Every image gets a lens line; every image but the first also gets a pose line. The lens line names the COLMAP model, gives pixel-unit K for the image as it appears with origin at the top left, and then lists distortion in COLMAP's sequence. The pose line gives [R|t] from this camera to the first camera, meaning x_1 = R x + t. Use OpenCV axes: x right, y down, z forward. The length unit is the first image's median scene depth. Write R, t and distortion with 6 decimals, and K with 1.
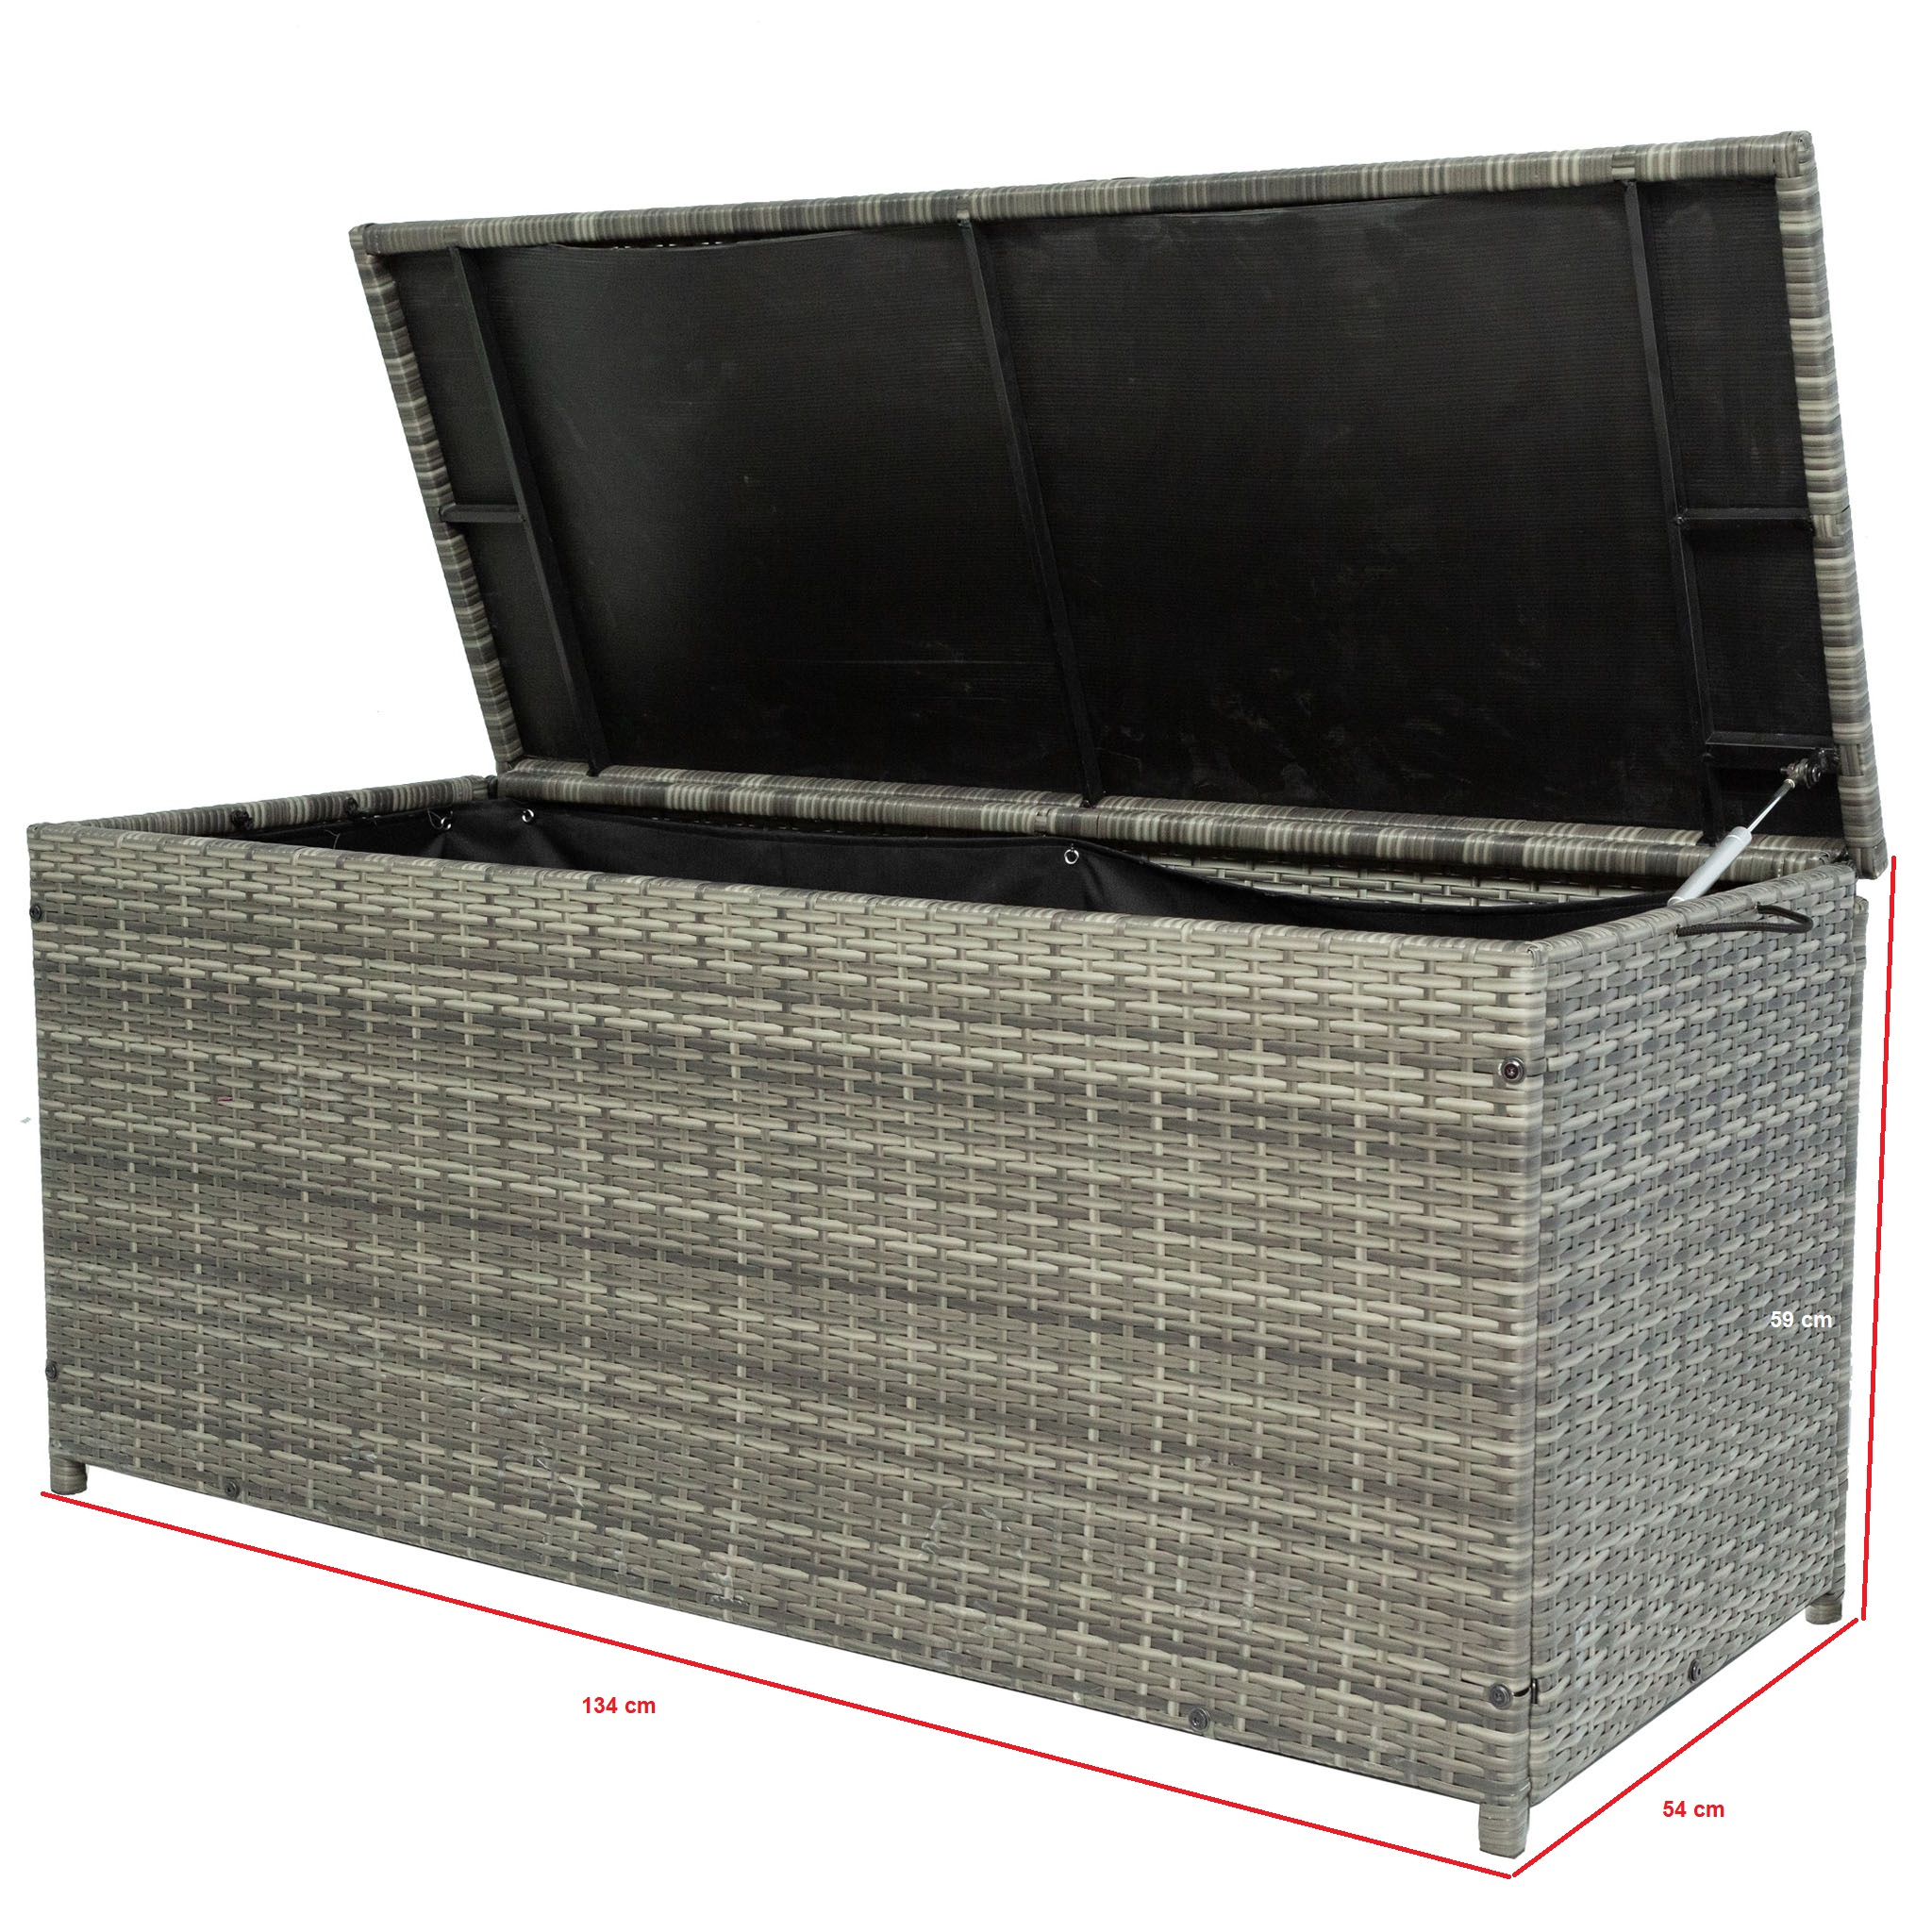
lens RADIAL K [[3290.5, 0, 925.7], [0, 3290.5, 986.9], [0, 0, 1]] dist [-0.012867, 0.000000]
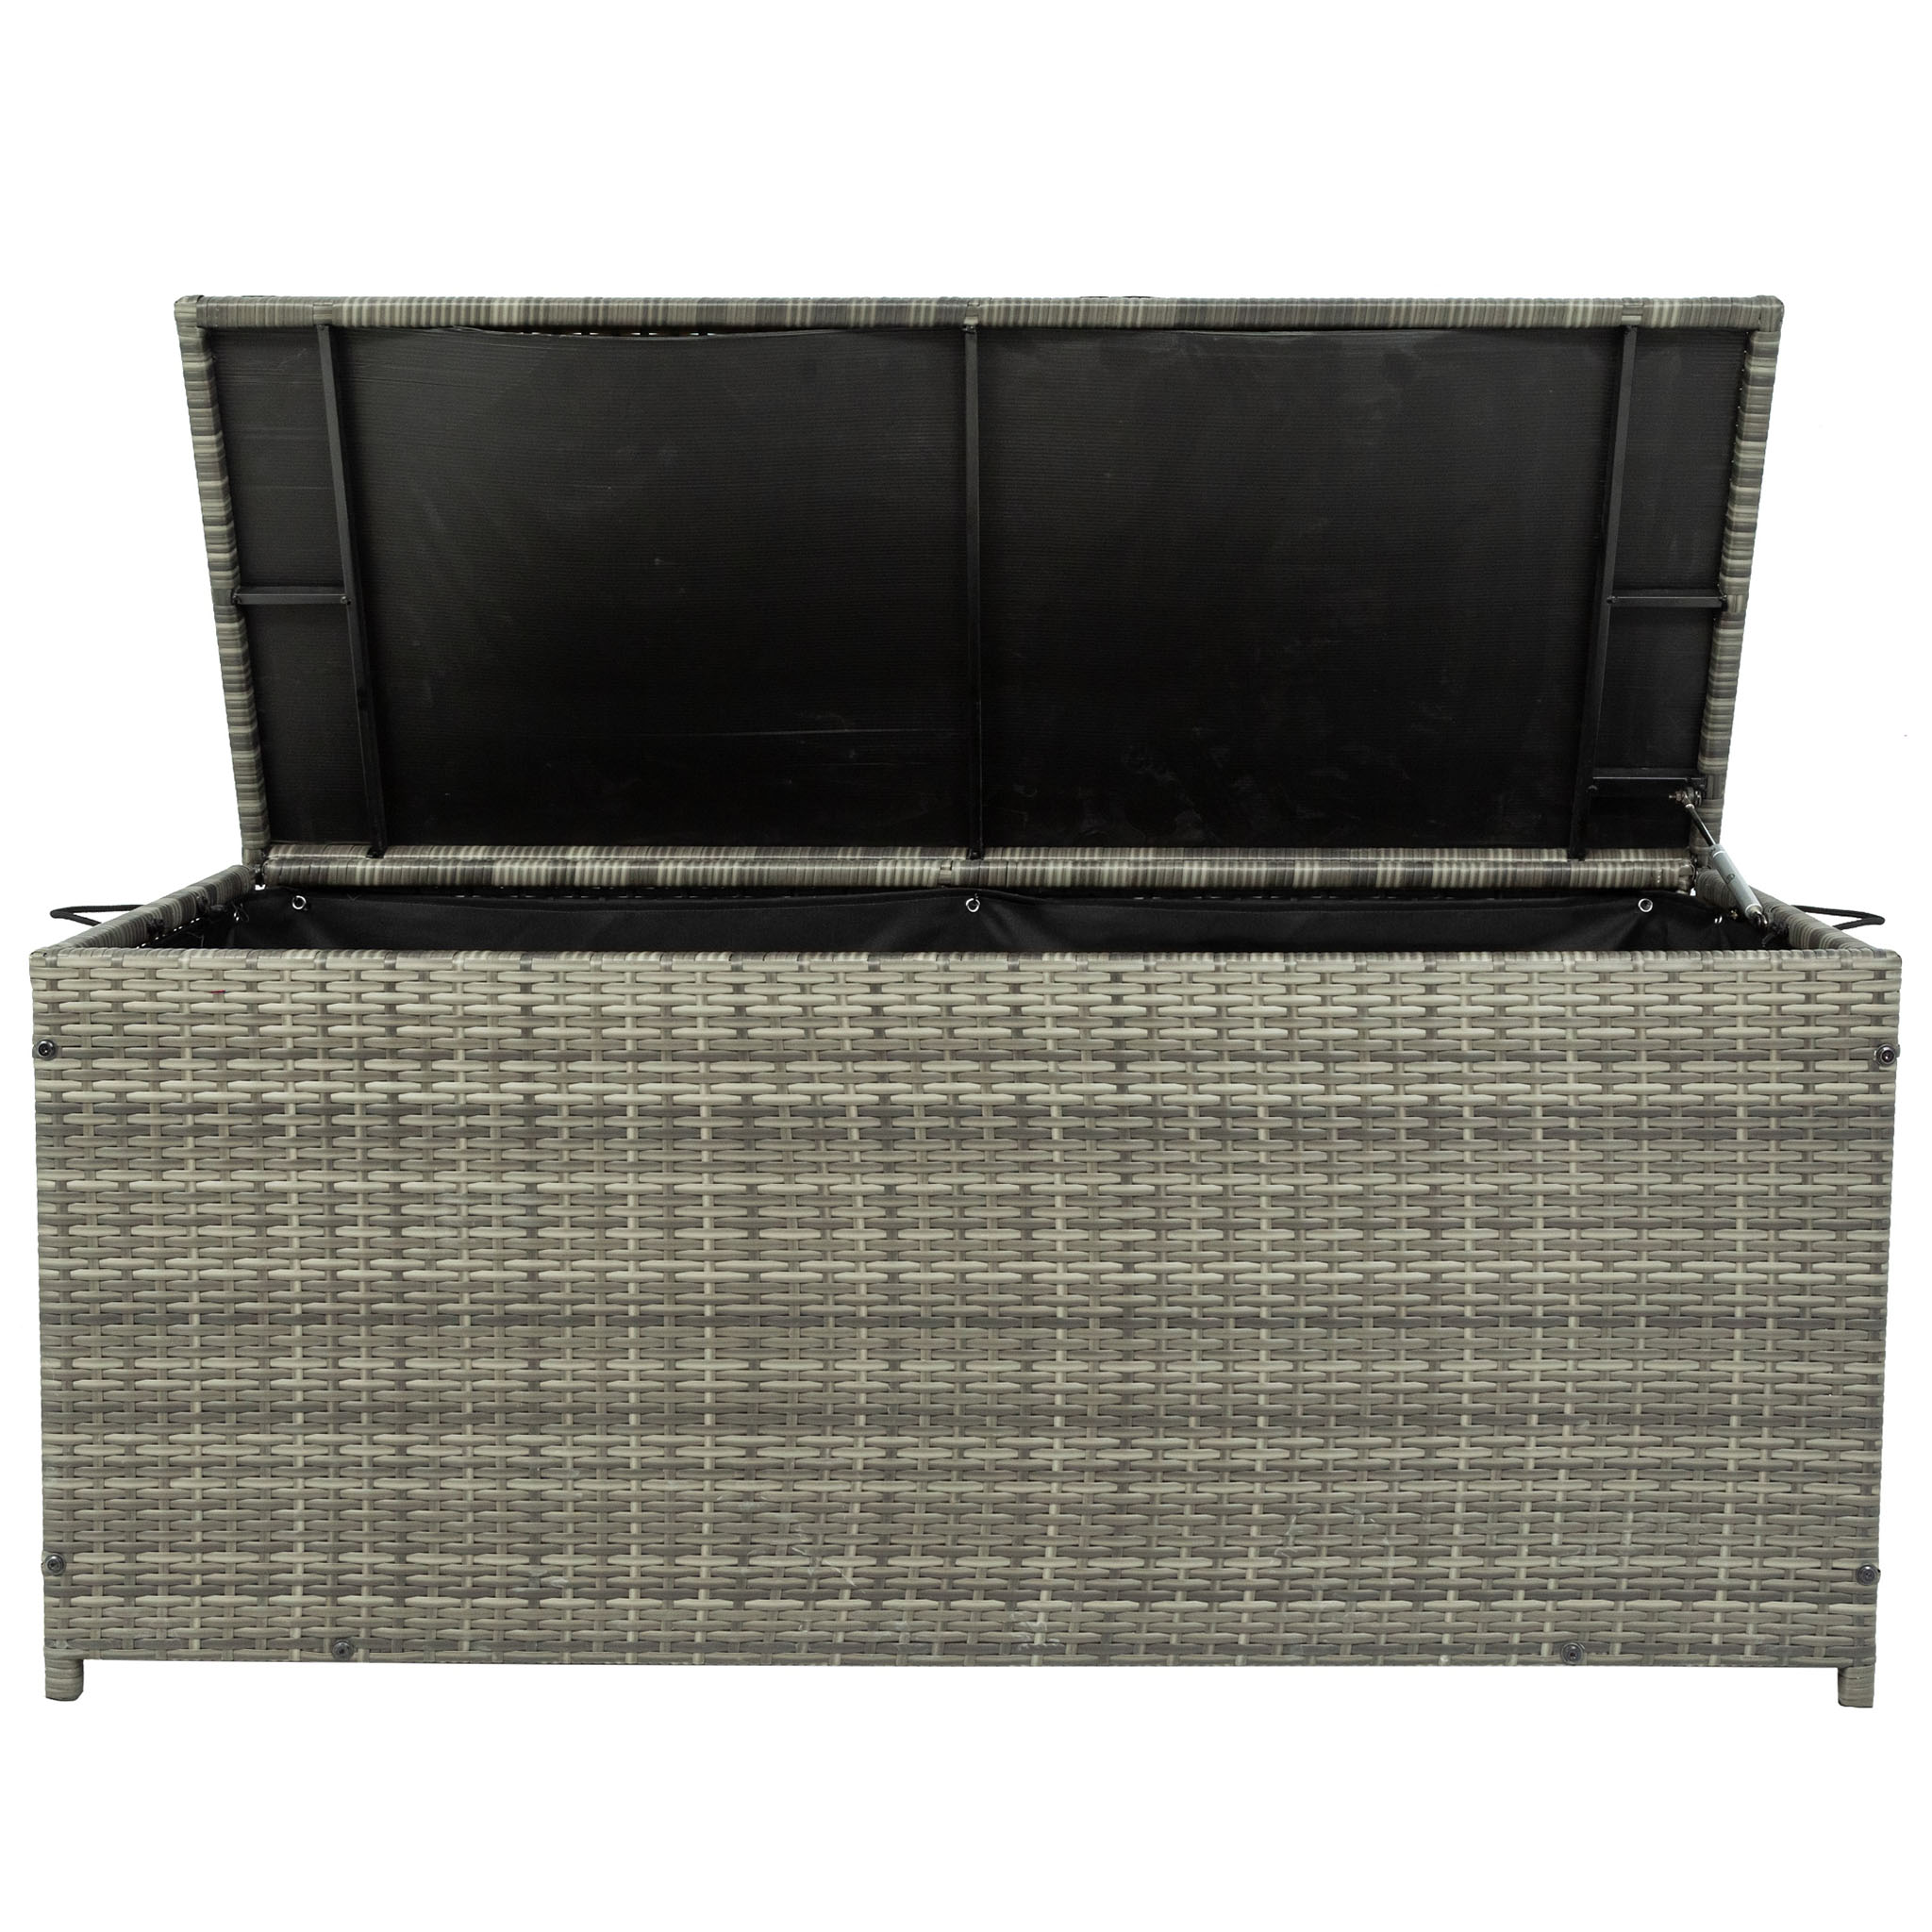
lens RADIAL K [[2526.1, 0, 939.6], [0, 2526.1, 883.1], [0, 0, 1]] dist [-0.014198, 0.000000]
pose [[0.827241, -0.065065, 0.558068, -0.499010], [0.081241, 0.996686, -0.004222, -0.049628], [-0.555943, 0.048831, 0.829785, 0.339752]]
